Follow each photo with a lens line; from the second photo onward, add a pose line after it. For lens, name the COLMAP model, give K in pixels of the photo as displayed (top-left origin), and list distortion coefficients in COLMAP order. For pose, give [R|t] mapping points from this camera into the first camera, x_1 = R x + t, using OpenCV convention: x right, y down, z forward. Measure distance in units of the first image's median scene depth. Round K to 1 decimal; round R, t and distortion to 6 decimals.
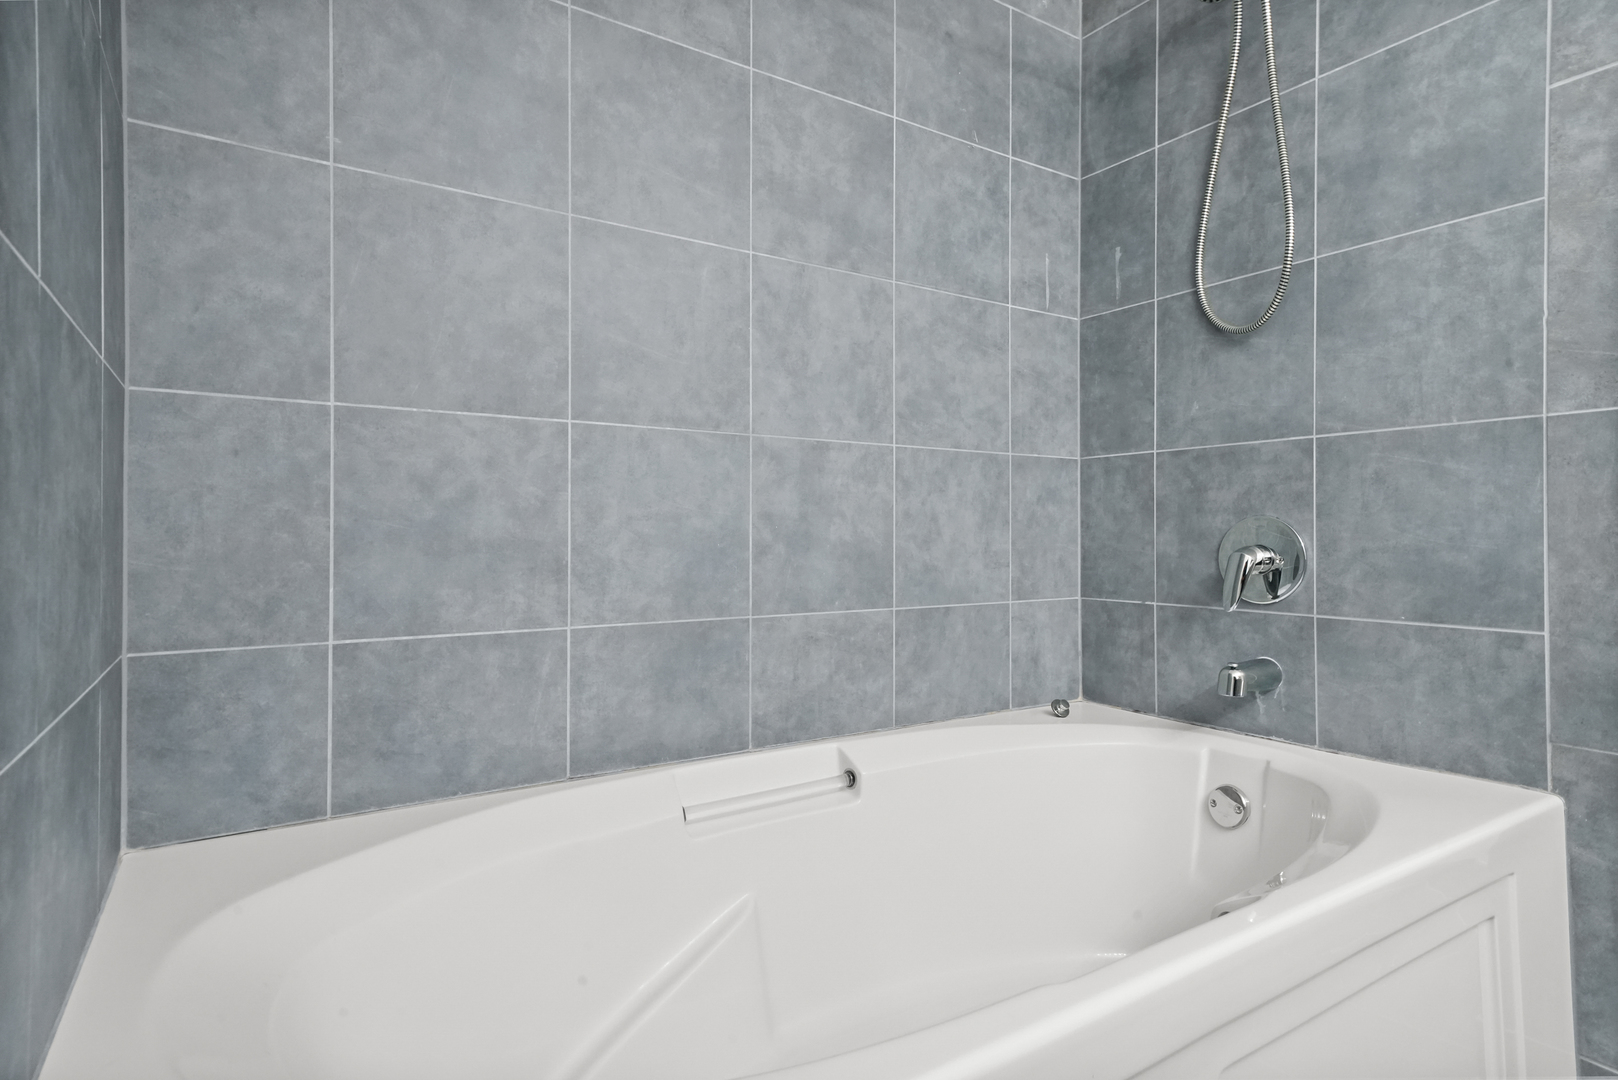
lens RADIAL K [[864.2, 0, 805.7], [0, 864.2, 533.3], [0, 0, 1]] dist [0.019892, 0.001308]
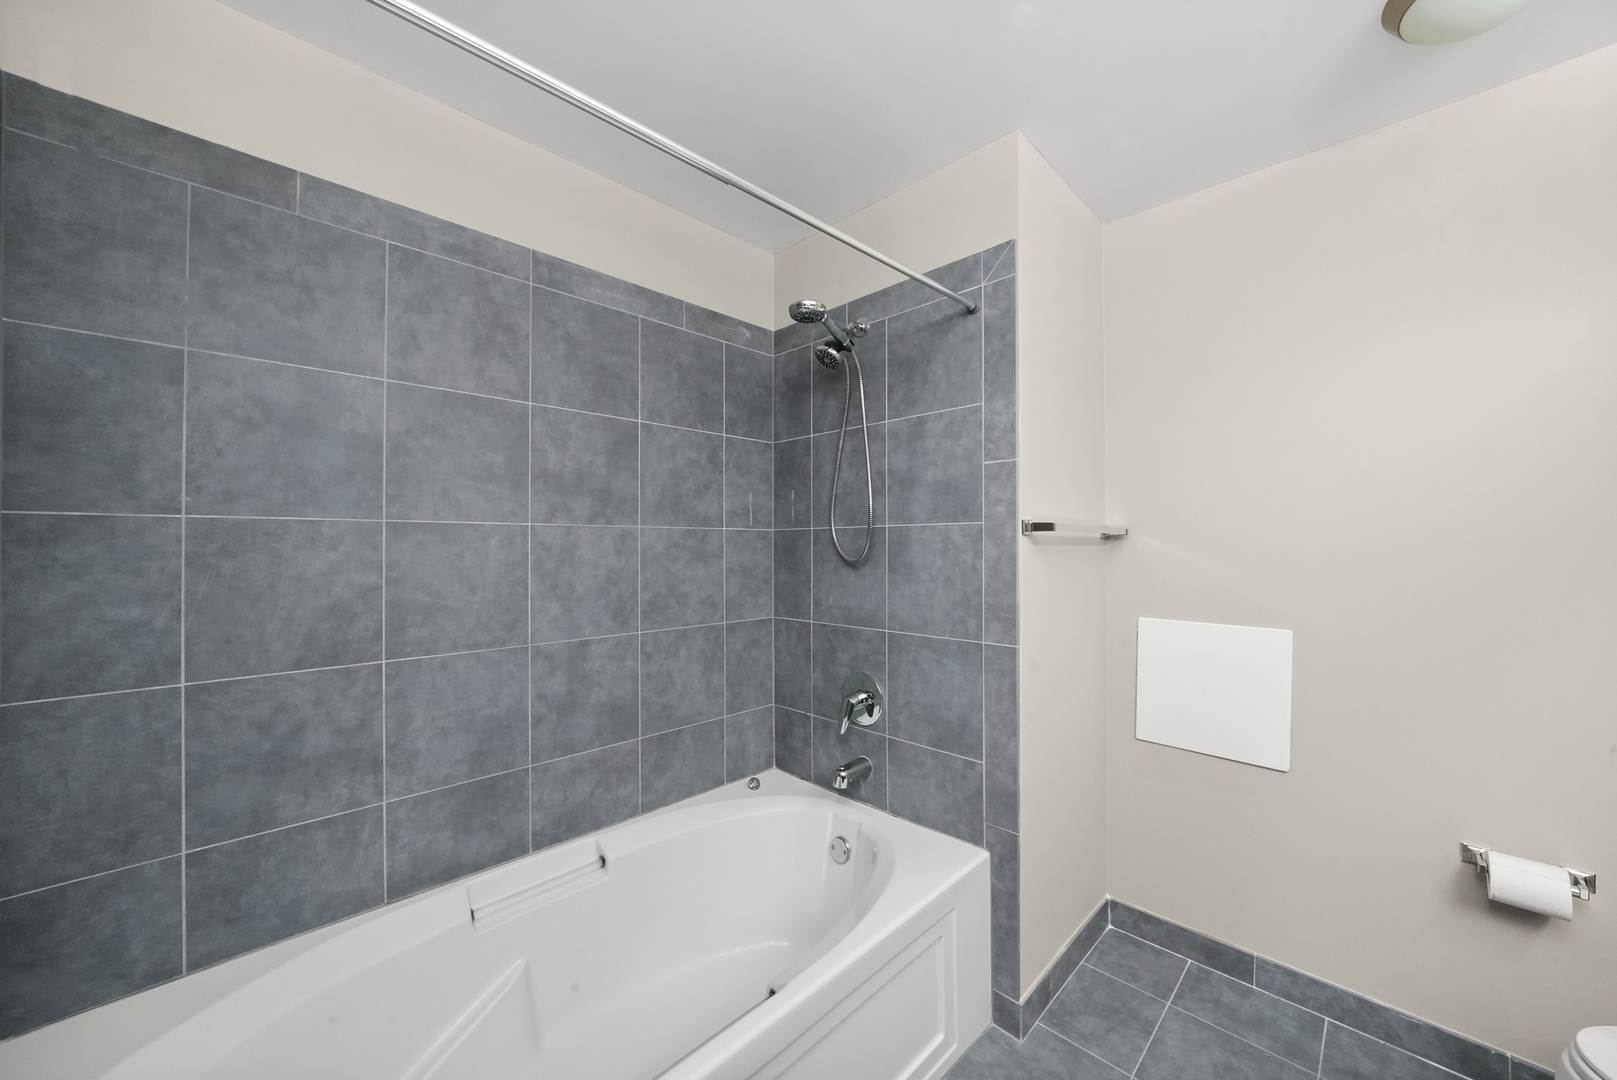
lens RADIAL K [[587.8, 0, 808.5], [0, 587.8, 540.0], [0, 0, 1]] dist [-0.026617, 0.004466]
pose [[0.978834, -0.001978, 0.204645, 0.213716], [0.002353, 0.999996, -0.001590, -0.307563], [-0.204641, 0.002037, 0.978835, -0.100361]]
